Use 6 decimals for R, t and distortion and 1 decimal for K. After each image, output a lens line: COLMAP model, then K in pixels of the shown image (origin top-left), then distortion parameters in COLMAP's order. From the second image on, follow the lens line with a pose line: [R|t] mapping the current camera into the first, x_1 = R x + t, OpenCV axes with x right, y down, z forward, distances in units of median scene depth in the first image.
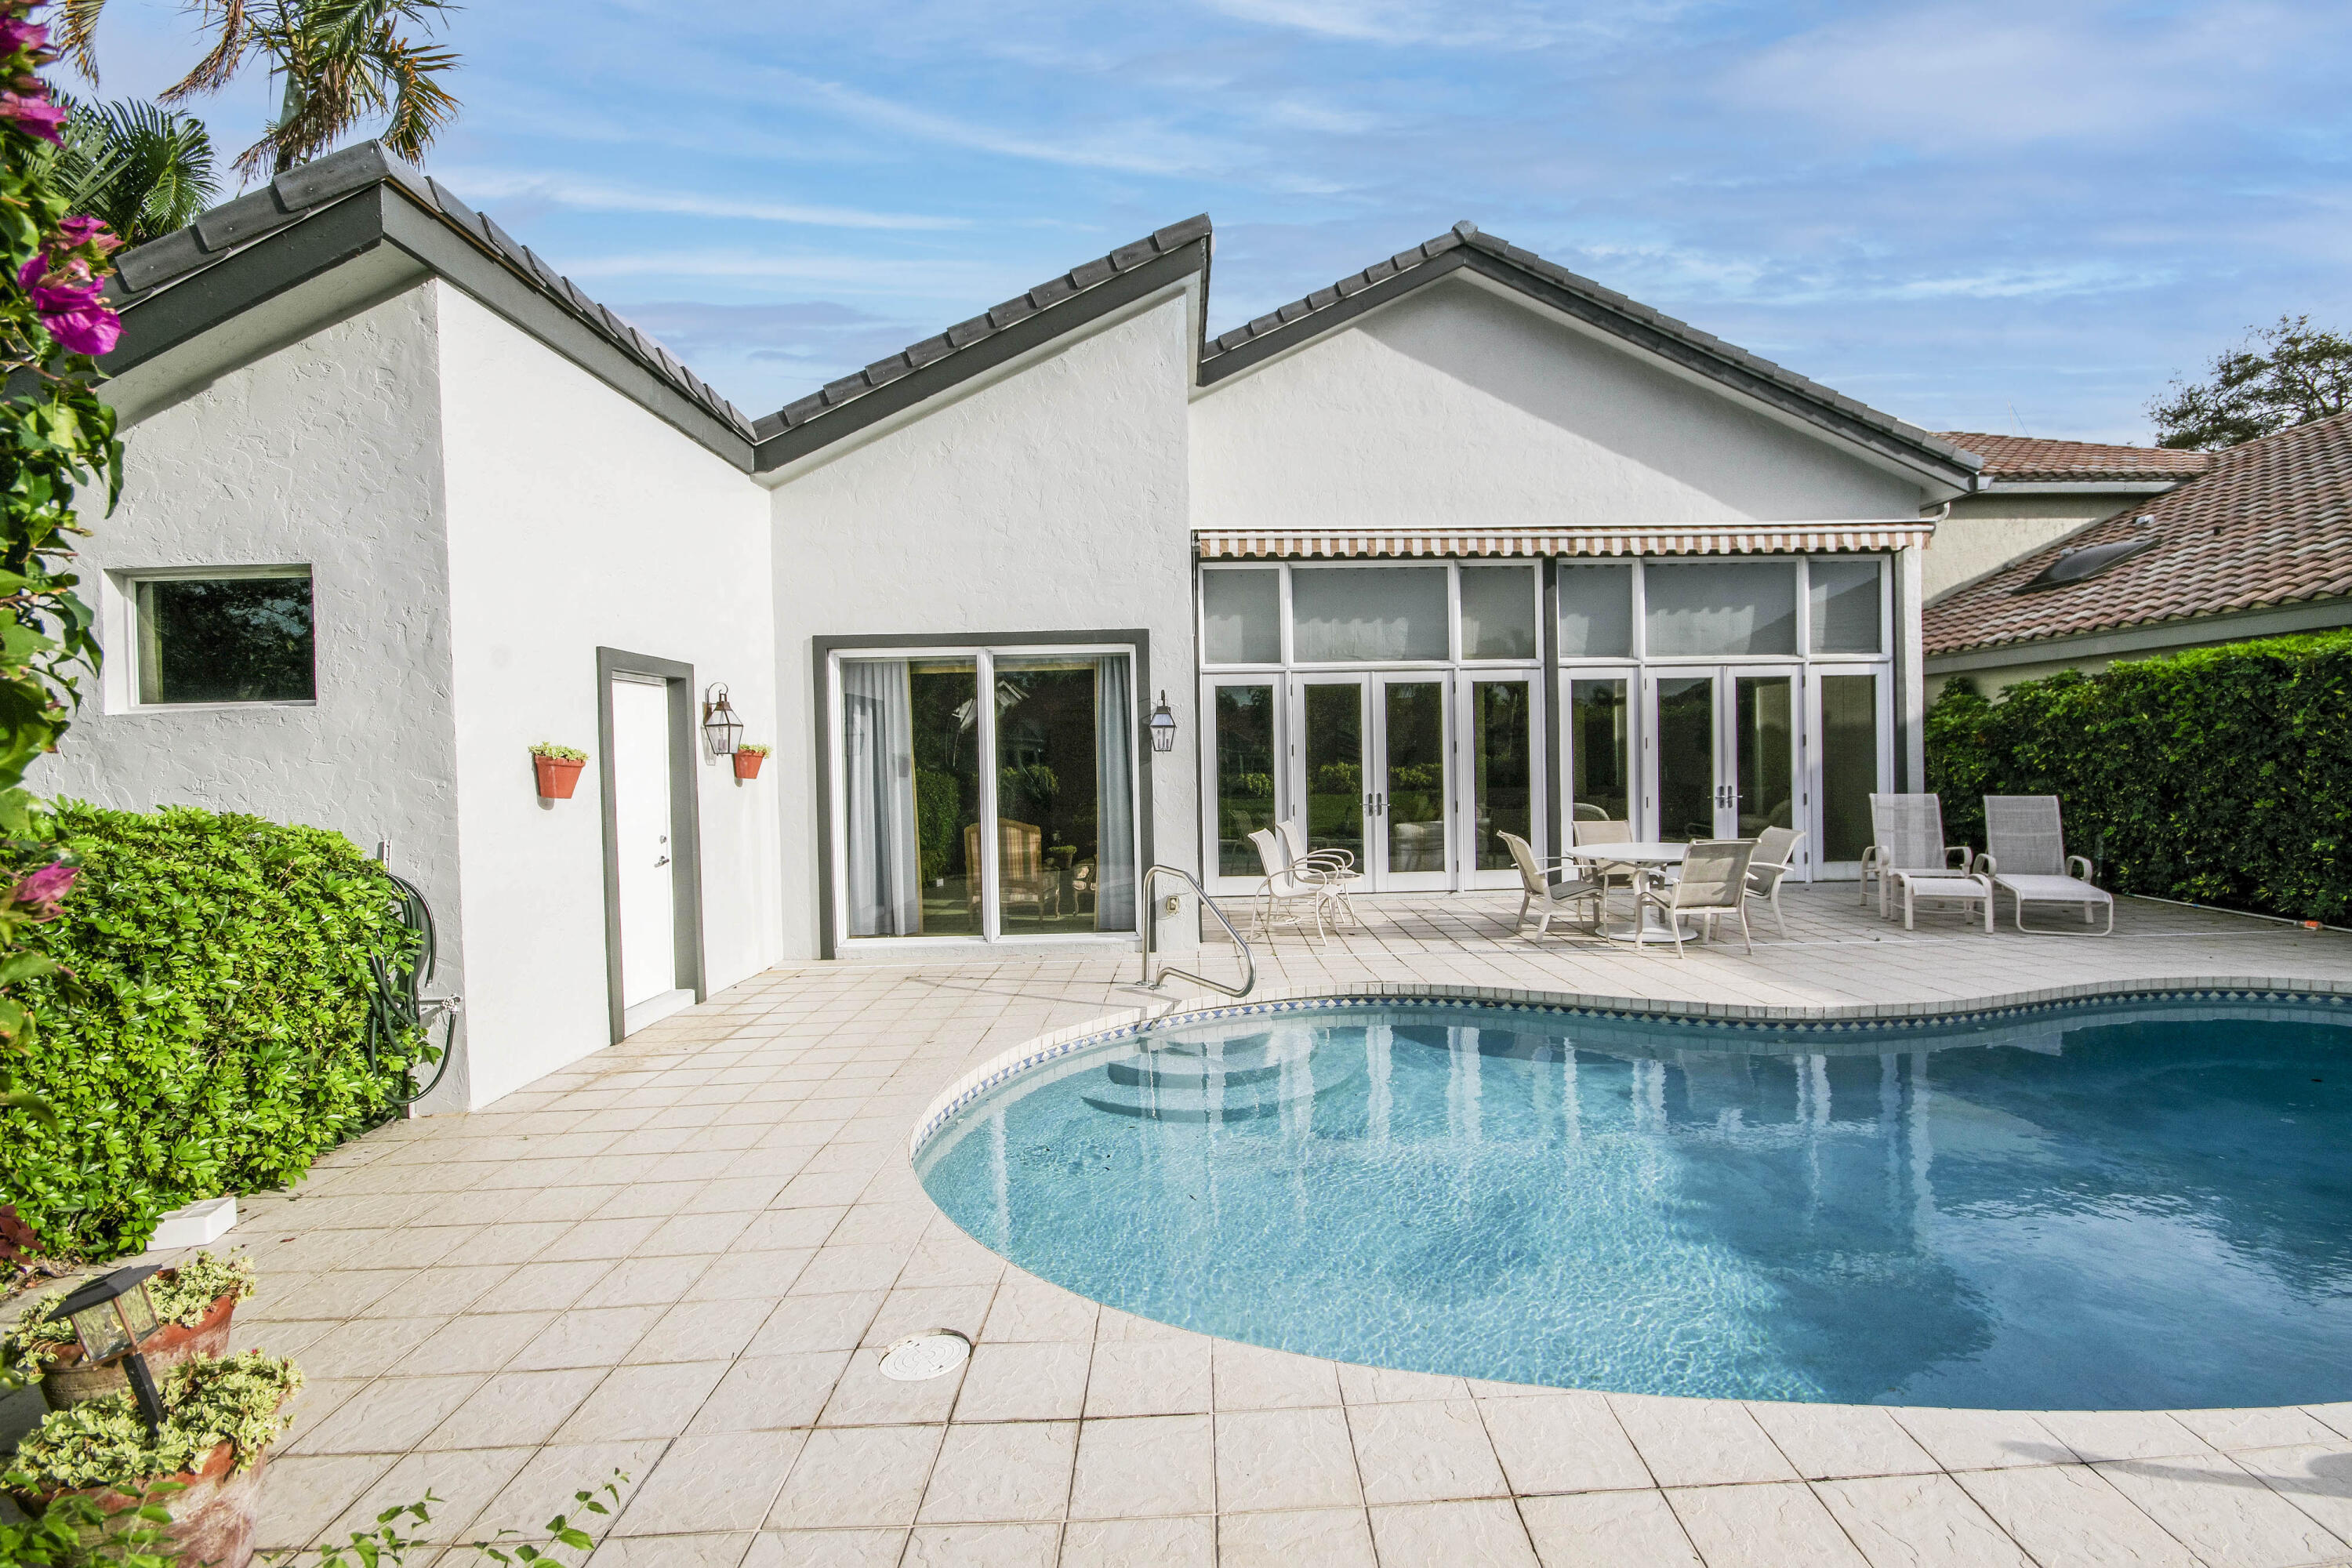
lens RADIAL K [[1051.9, 0, 1244.2], [0, 1051.9, 777.0], [0, 0, 1]] dist [0.003624, -0.001994]
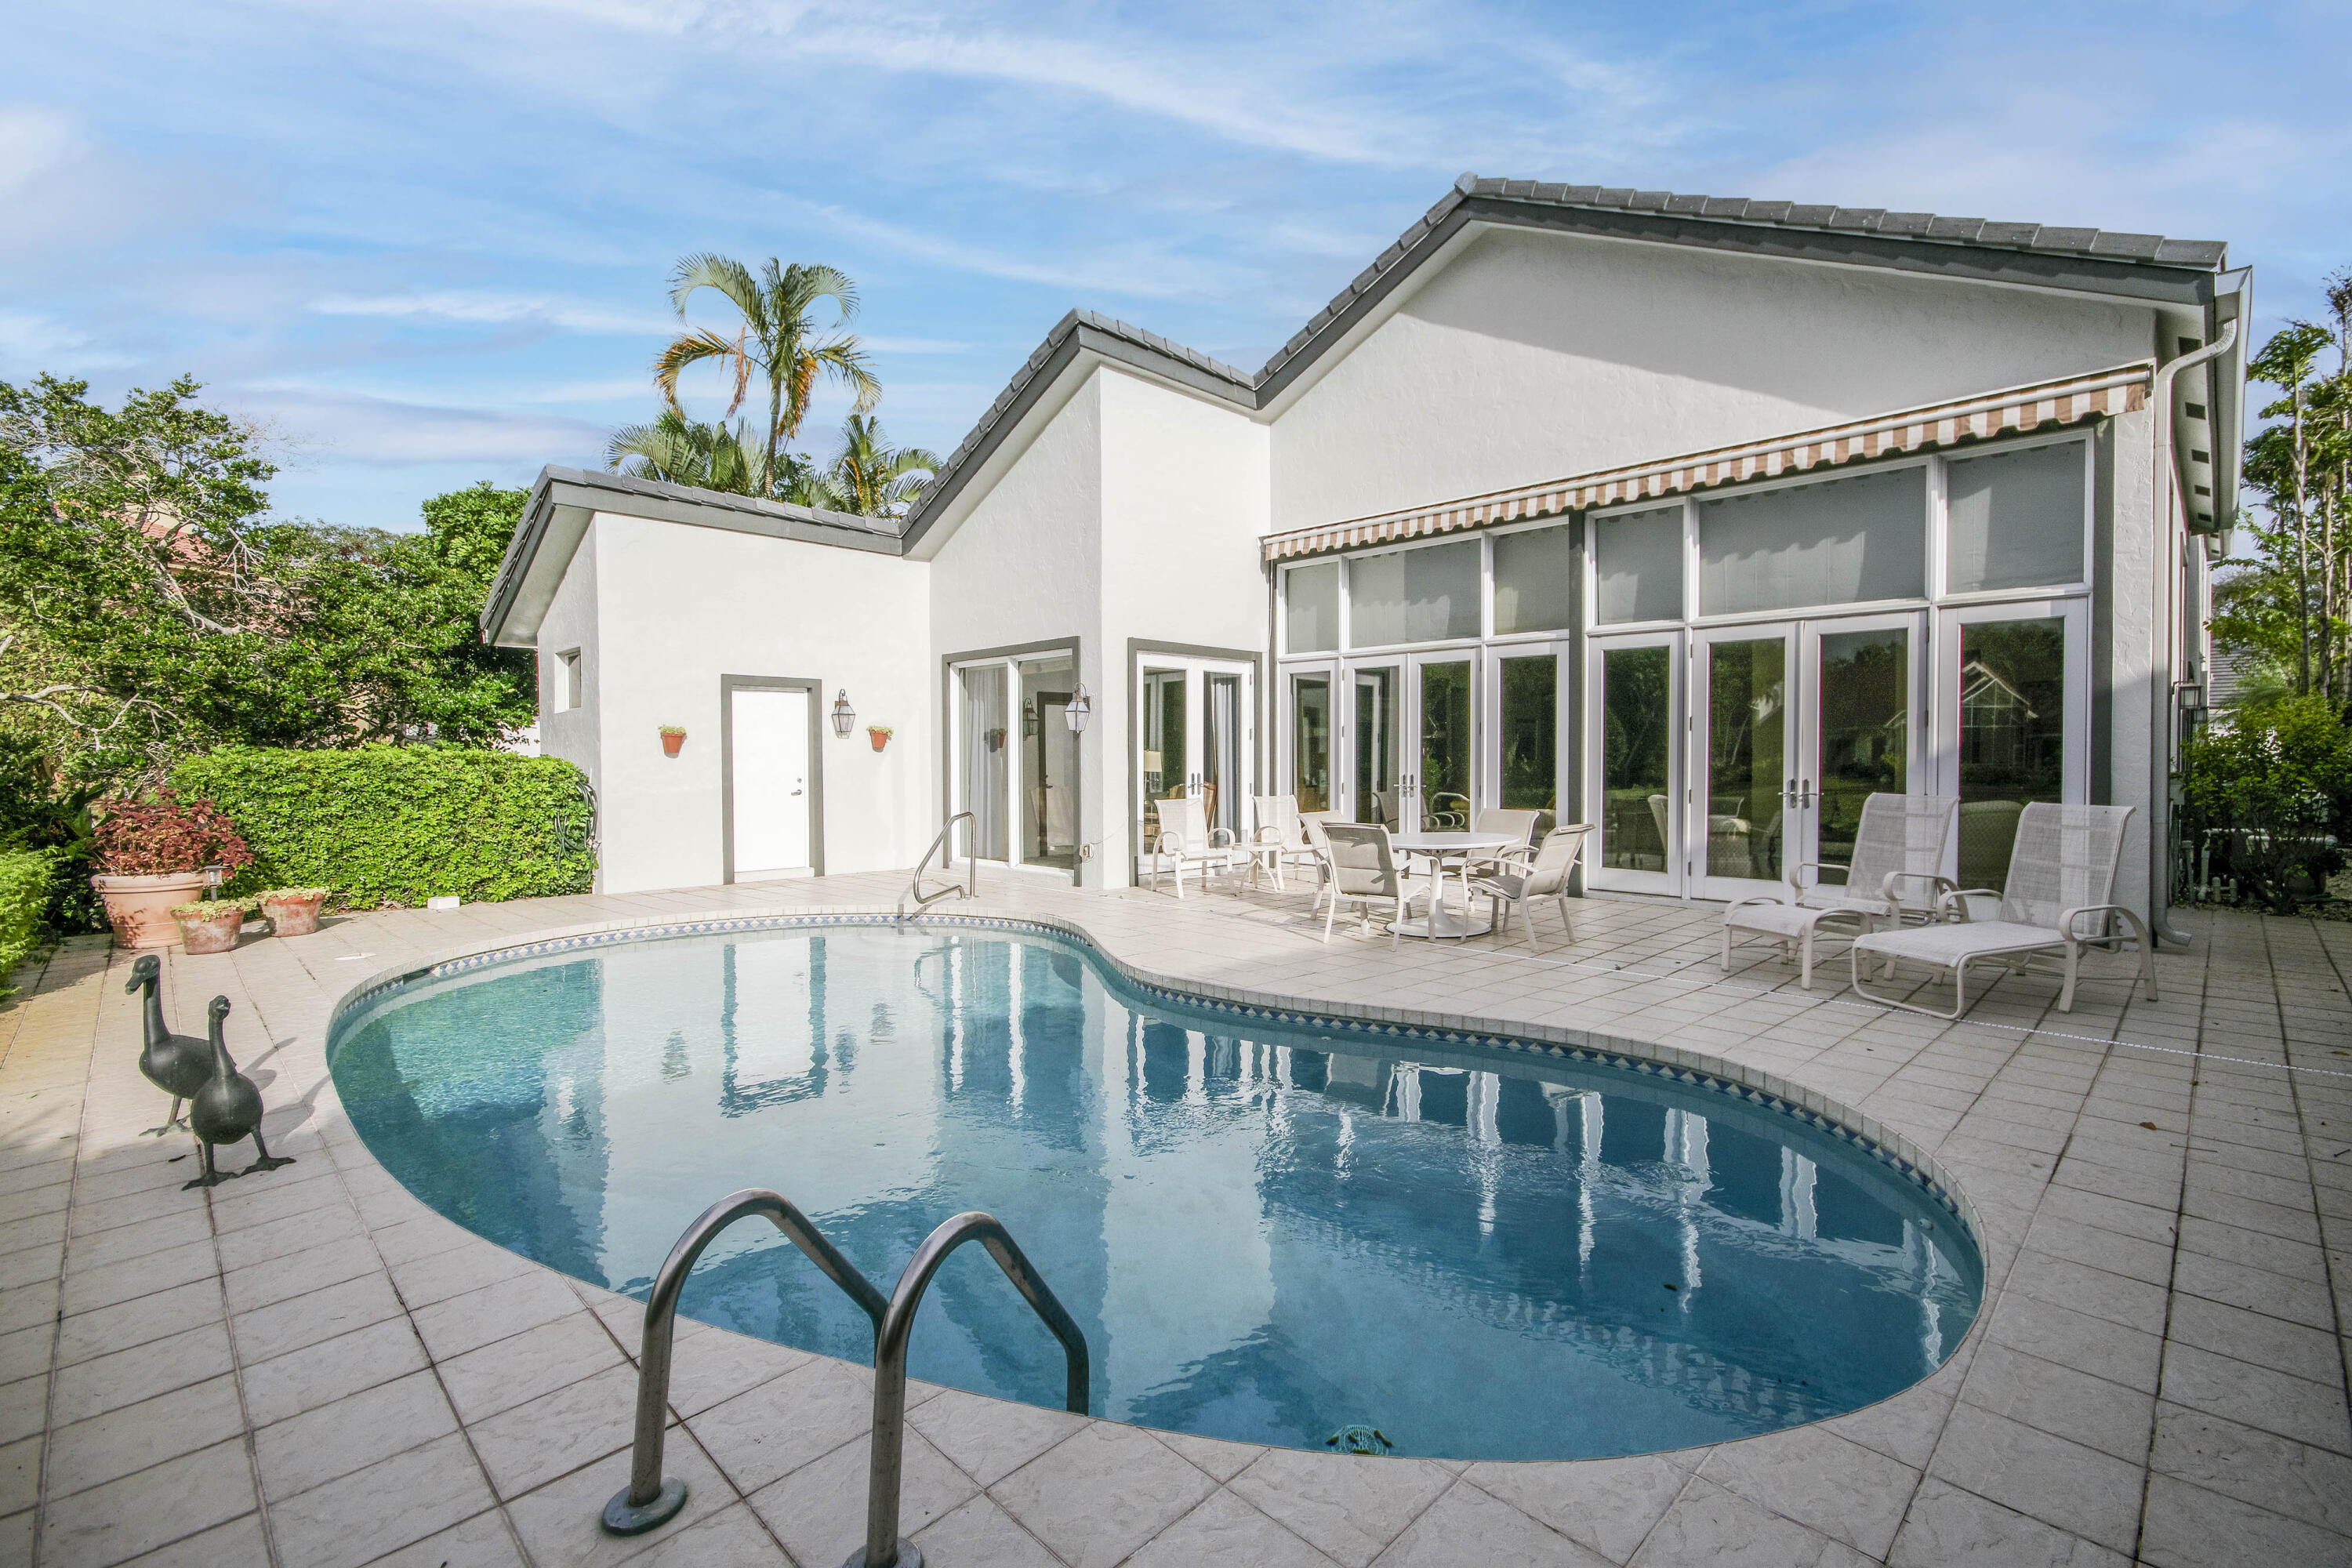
lens RADIAL K [[1051.9, 0, 1198.0], [0, 1051.9, 772.4], [0, 0, 1]] dist [0.003624, -0.001994]
pose [[0.684460, 0.029681, -0.728446, 0.733252], [-0.022040, 0.999557, 0.020019, -0.001933], [0.728717, 0.002352, 0.684811, 0.171615]]
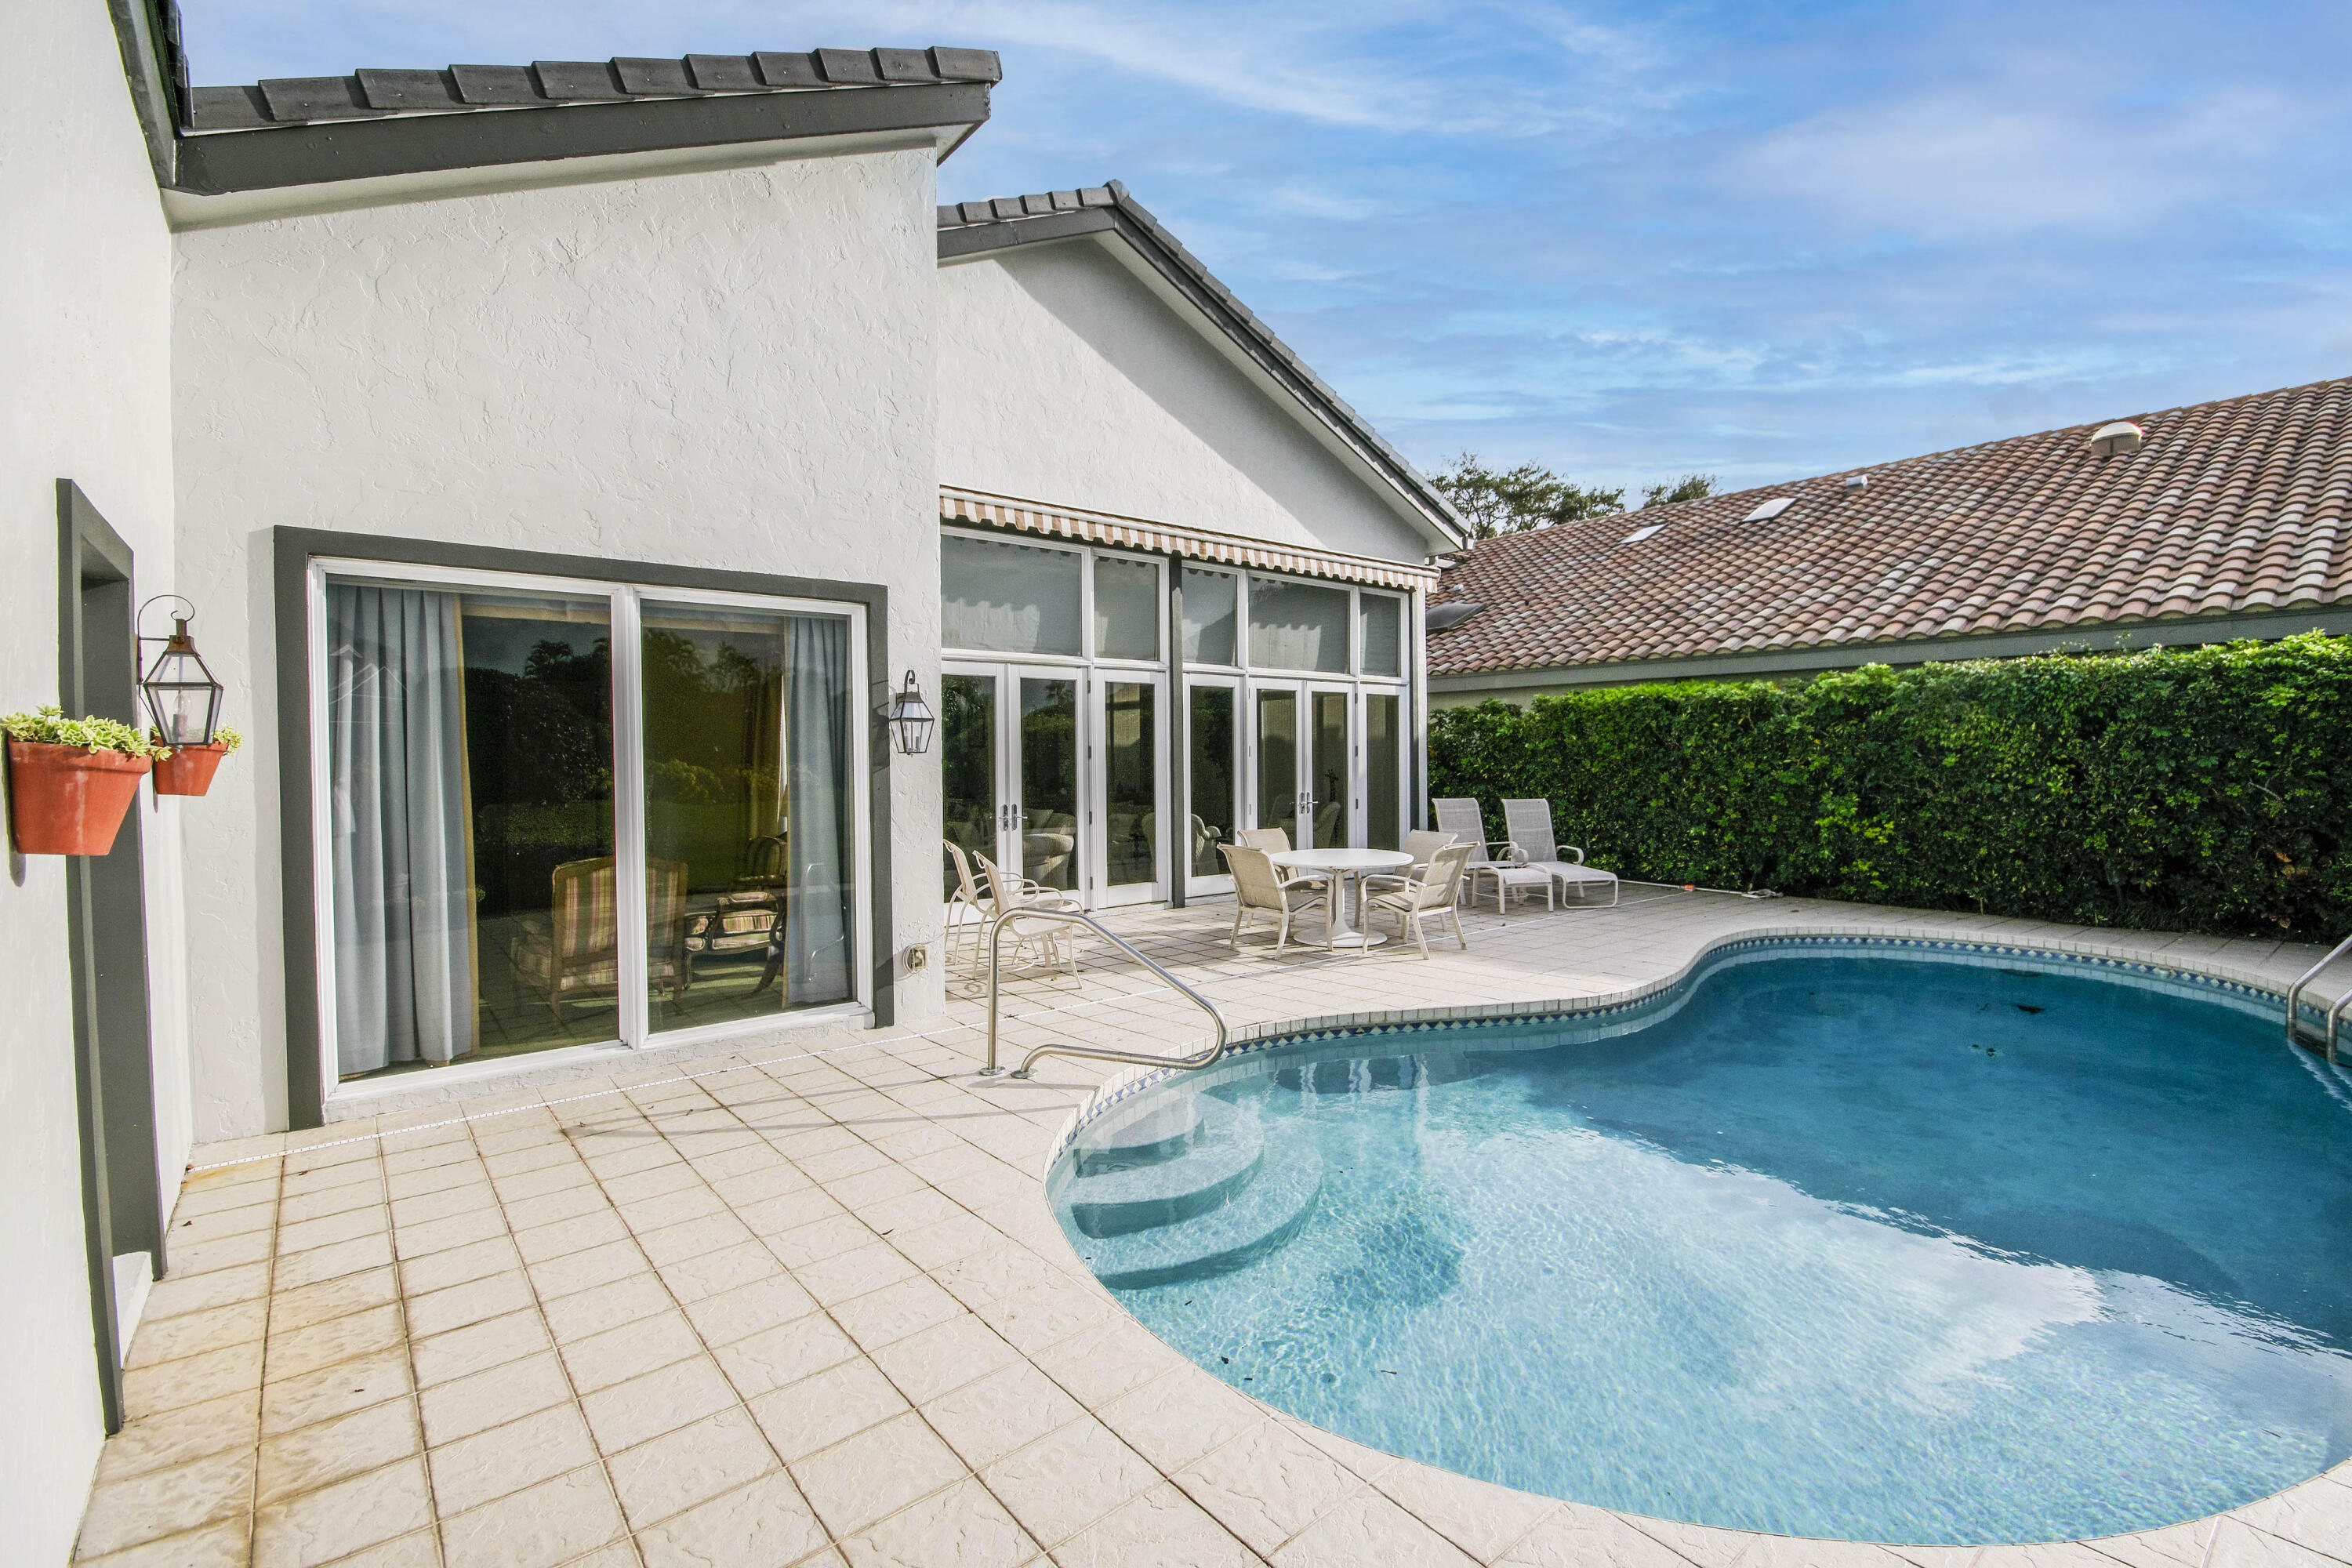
lens RADIAL K [[1051.9, 0, 1214.1], [0, 1051.9, 779.7], [0, 0, 1]] dist [0.003624, -0.001994]
pose [[0.784763, -0.000578, 0.619796, -0.286438], [0.001940, 0.999997, -0.001524, -0.003398], [-0.619793, 0.002398, 0.784762, 0.223609]]
